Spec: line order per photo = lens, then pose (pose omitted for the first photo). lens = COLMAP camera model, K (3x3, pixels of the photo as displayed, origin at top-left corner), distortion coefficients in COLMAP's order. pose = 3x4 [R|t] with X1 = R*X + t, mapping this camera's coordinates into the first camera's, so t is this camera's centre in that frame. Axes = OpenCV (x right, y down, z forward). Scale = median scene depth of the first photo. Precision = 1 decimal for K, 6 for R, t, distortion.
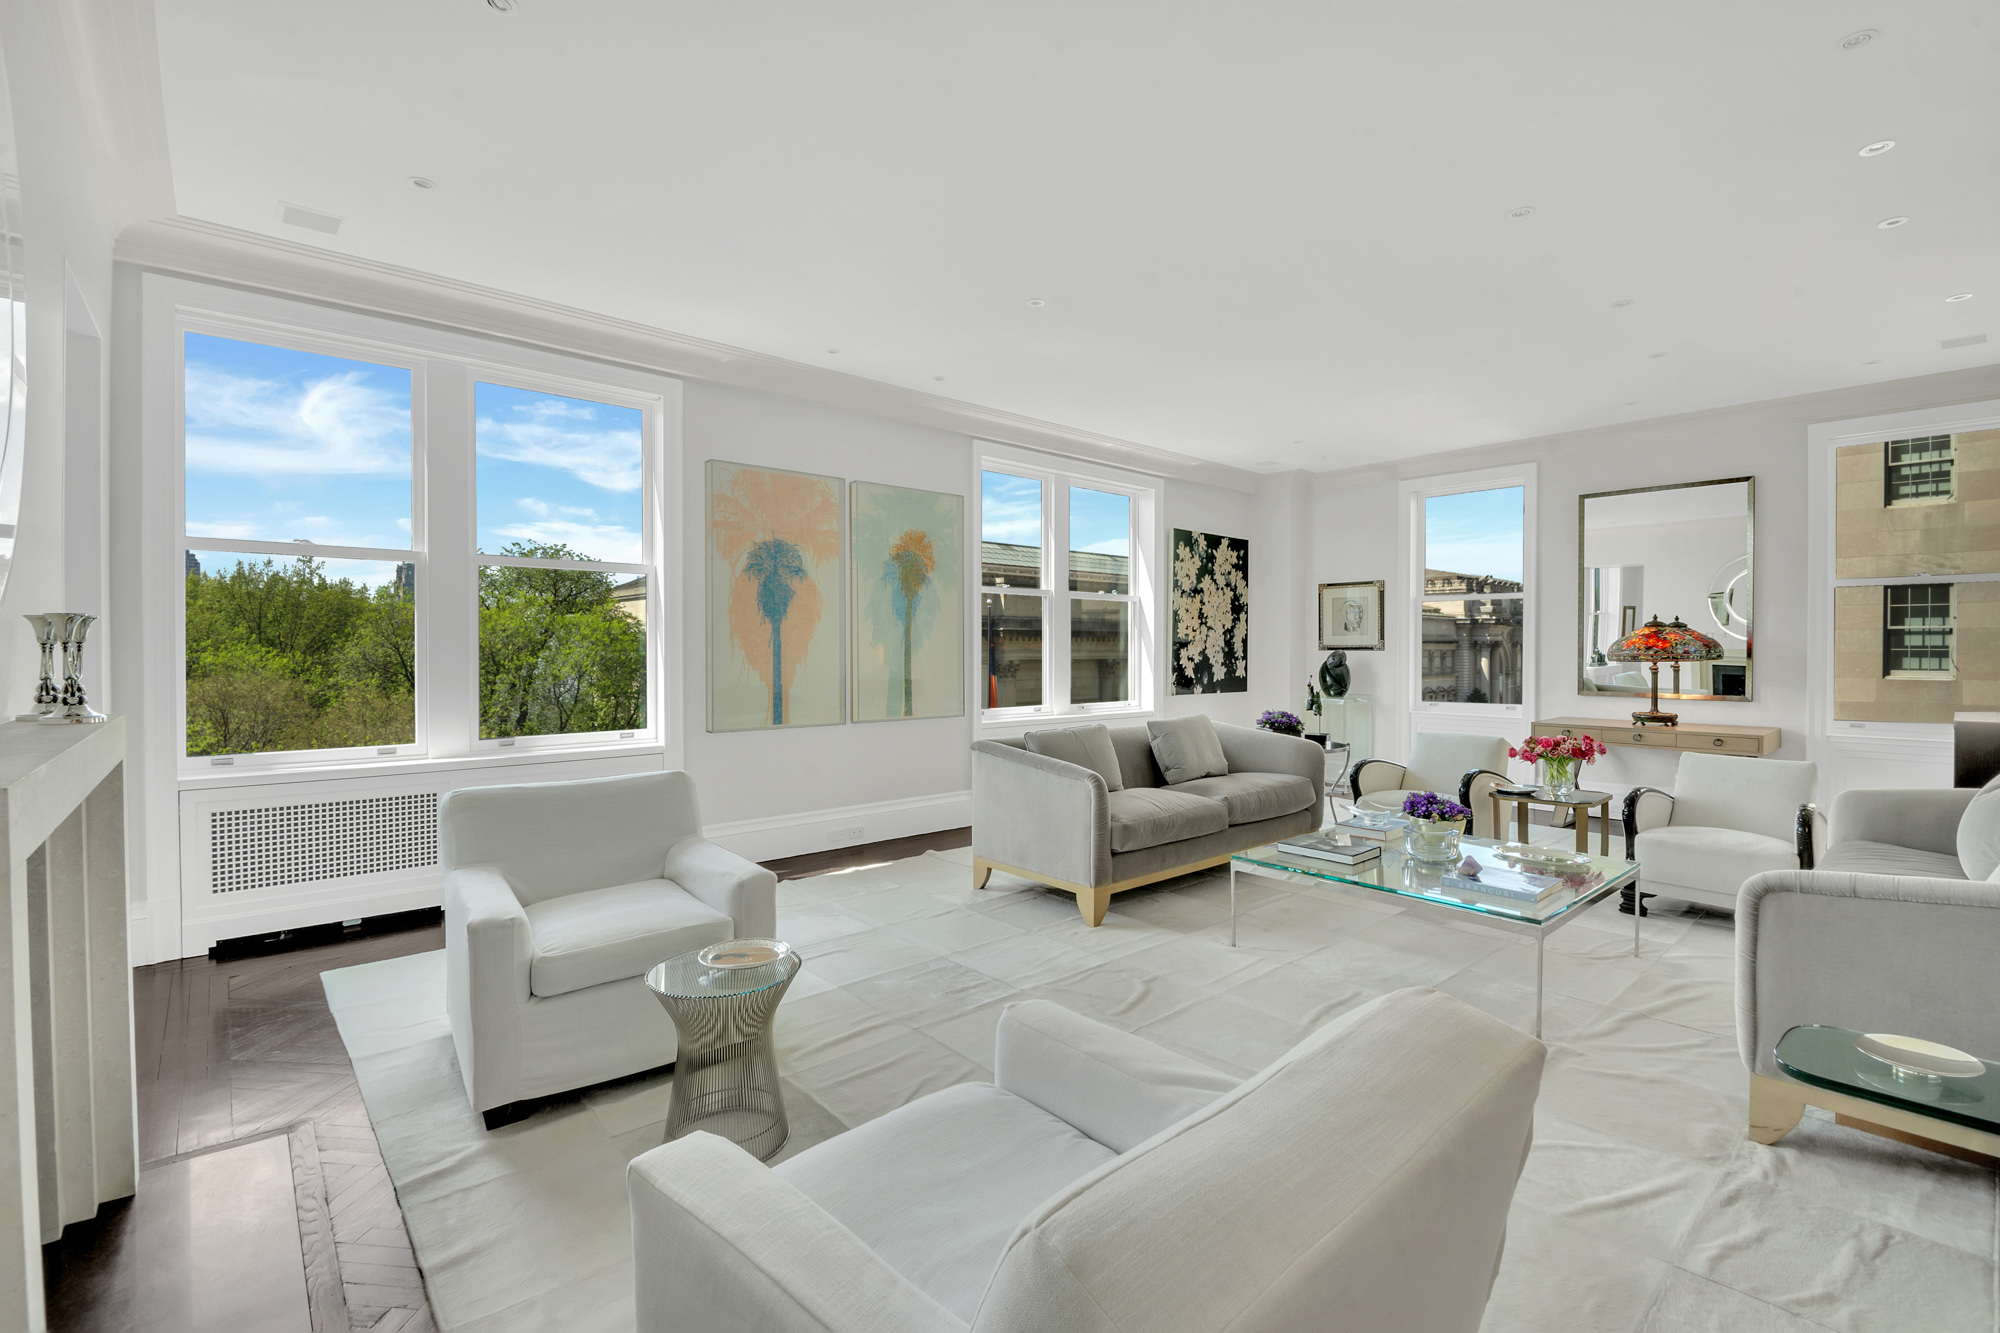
lens RADIAL K [[882.0, 0, 999.5], [0, 882.0, 655.5], [0, 0, 1]] dist [-0.000120, 0.000018]
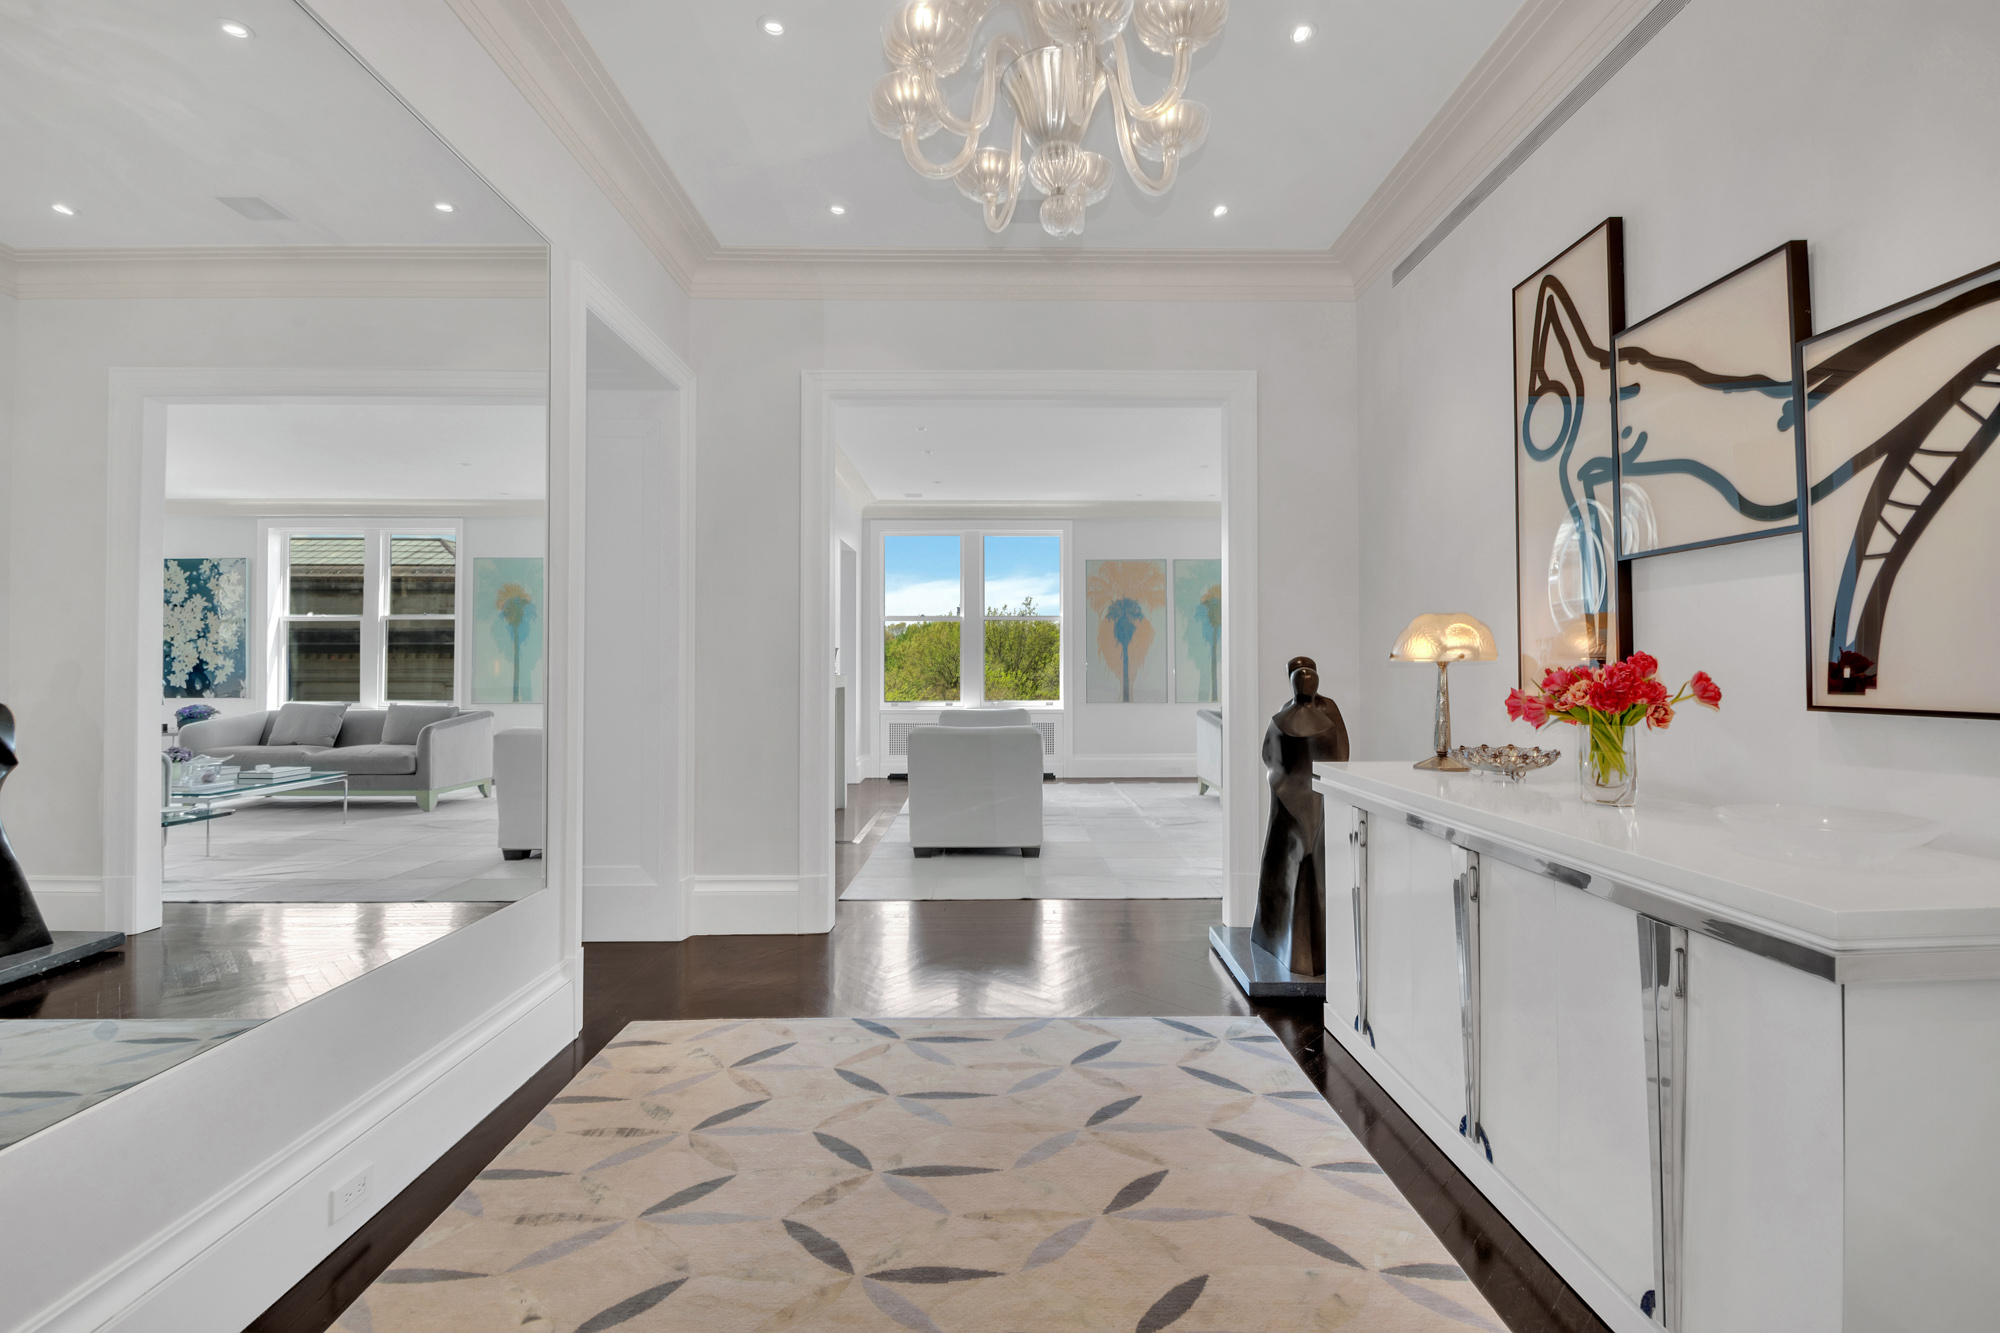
lens RADIAL K [[882.0, 0, 1004.2], [0, 882.0, 663.6], [0, 0, 1]] dist [-0.000120, 0.000018]
pose [[0.749256, -0.000006, -0.662281, 0.760932], [-0.012015, 0.999835, -0.013601, 0.028574], [0.662172, 0.018148, 0.749132, -0.507042]]
